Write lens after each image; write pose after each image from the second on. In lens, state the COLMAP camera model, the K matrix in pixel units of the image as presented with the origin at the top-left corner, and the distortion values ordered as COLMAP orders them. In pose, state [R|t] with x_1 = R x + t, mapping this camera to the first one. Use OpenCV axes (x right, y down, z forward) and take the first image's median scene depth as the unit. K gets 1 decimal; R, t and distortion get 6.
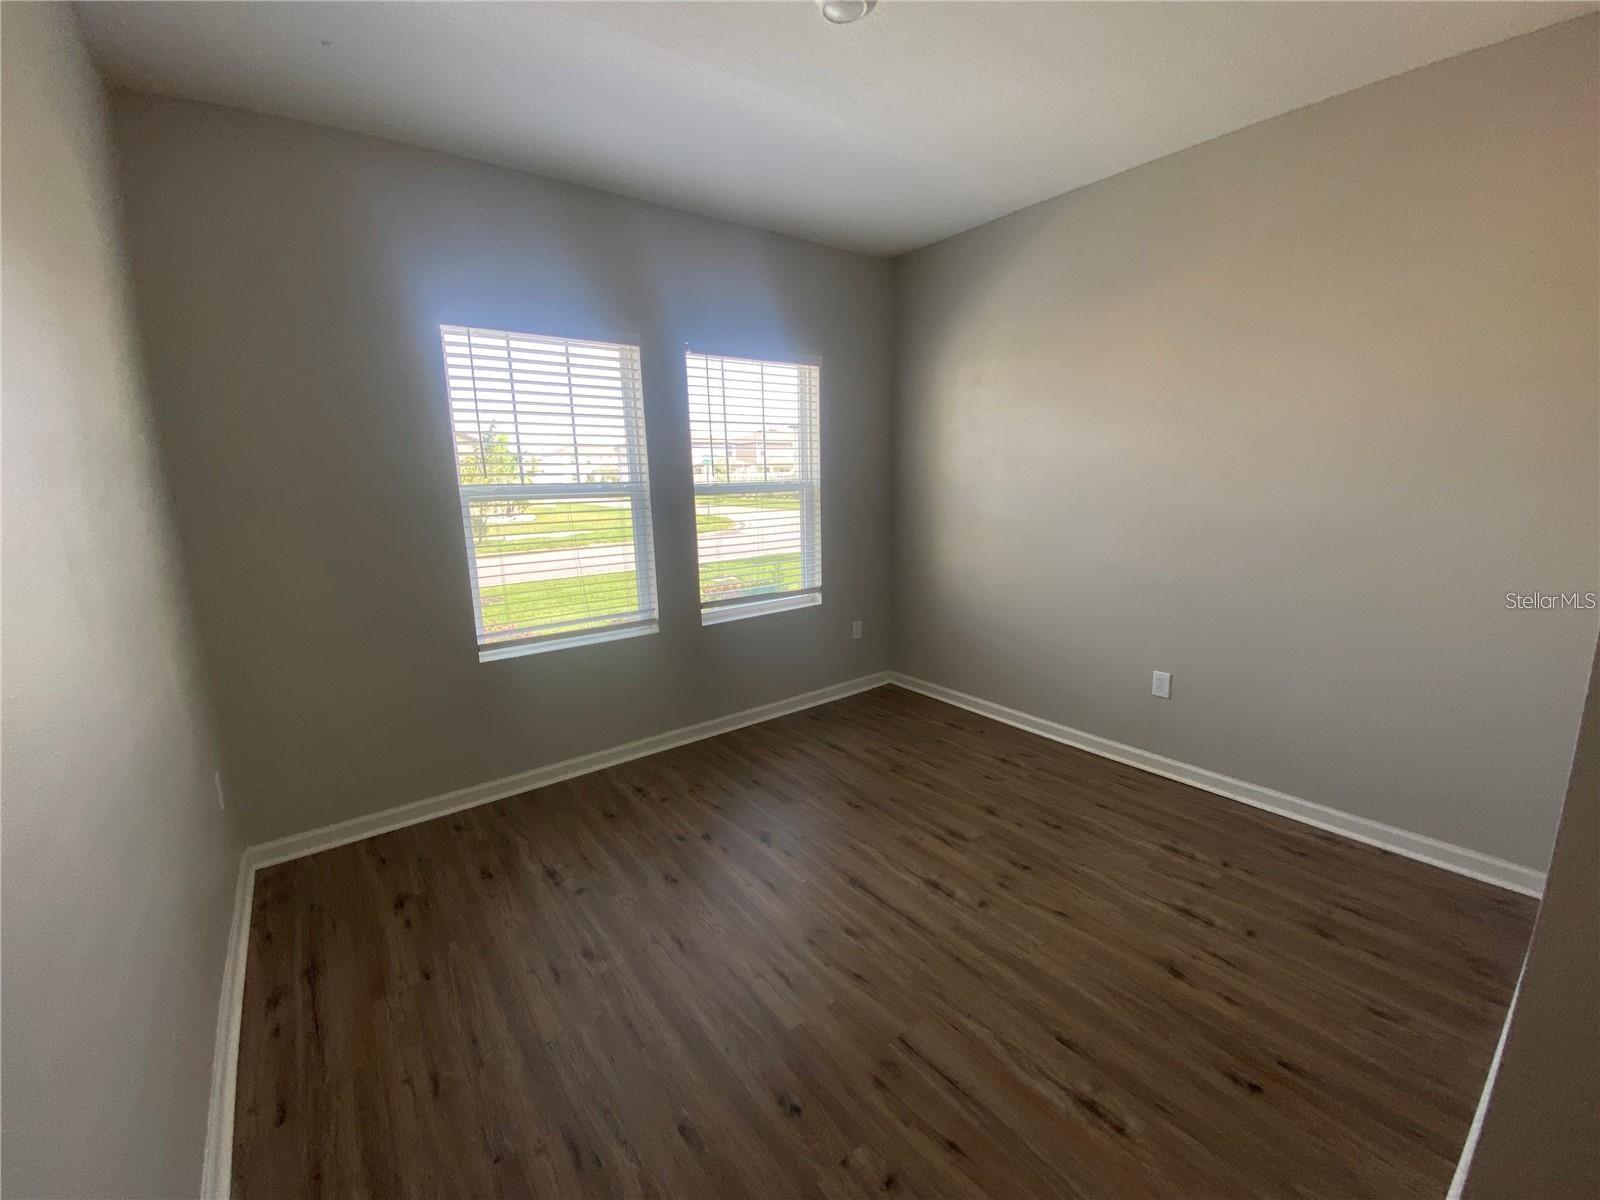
lens RADIAL K [[650.2, 0, 794.0], [0, 650.2, 594.2], [0, 0, 1]] dist [0.027179, -0.023301]
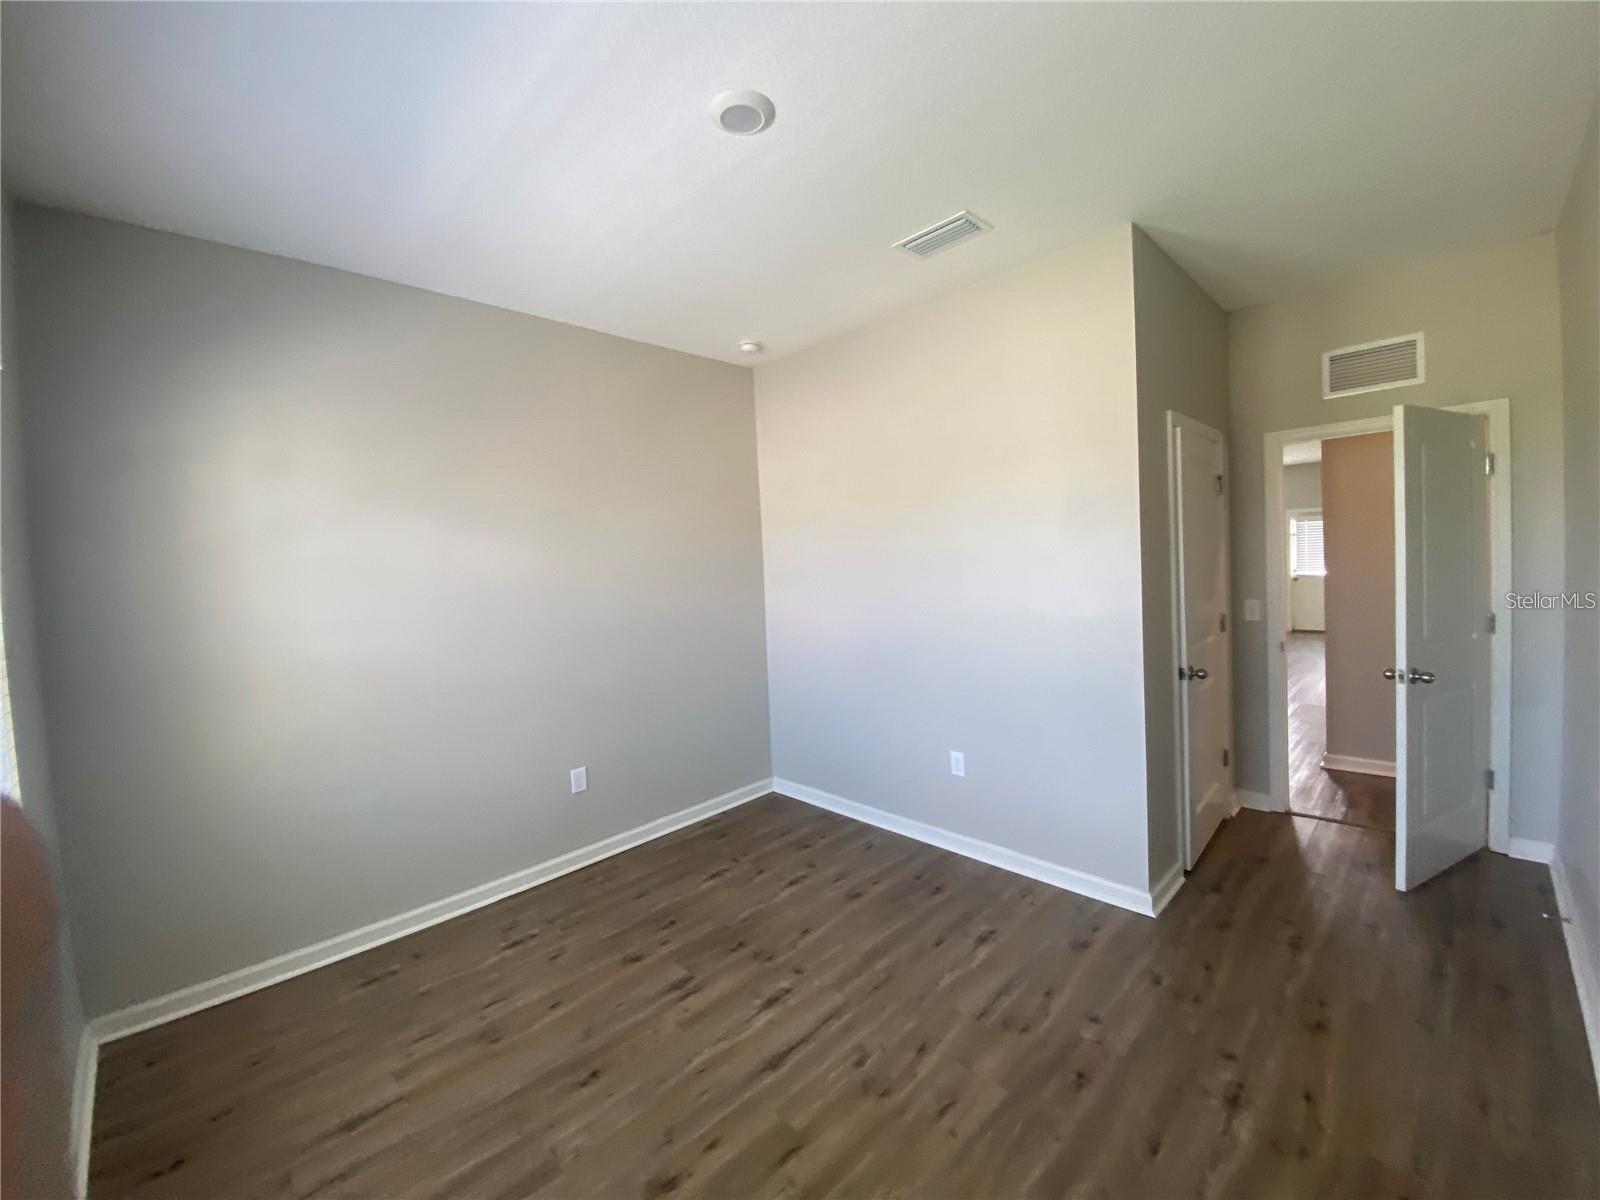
lens RADIAL K [[650.2, 0, 794.0], [0, 650.2, 594.2], [0, 0, 1]] dist [0.027179, -0.023301]
pose [[-0.127828, -0.019816, 0.991598, -0.694932], [0.233462, 0.971105, 0.049502, -0.166643], [-0.963927, 0.237828, -0.119508, 0.897052]]
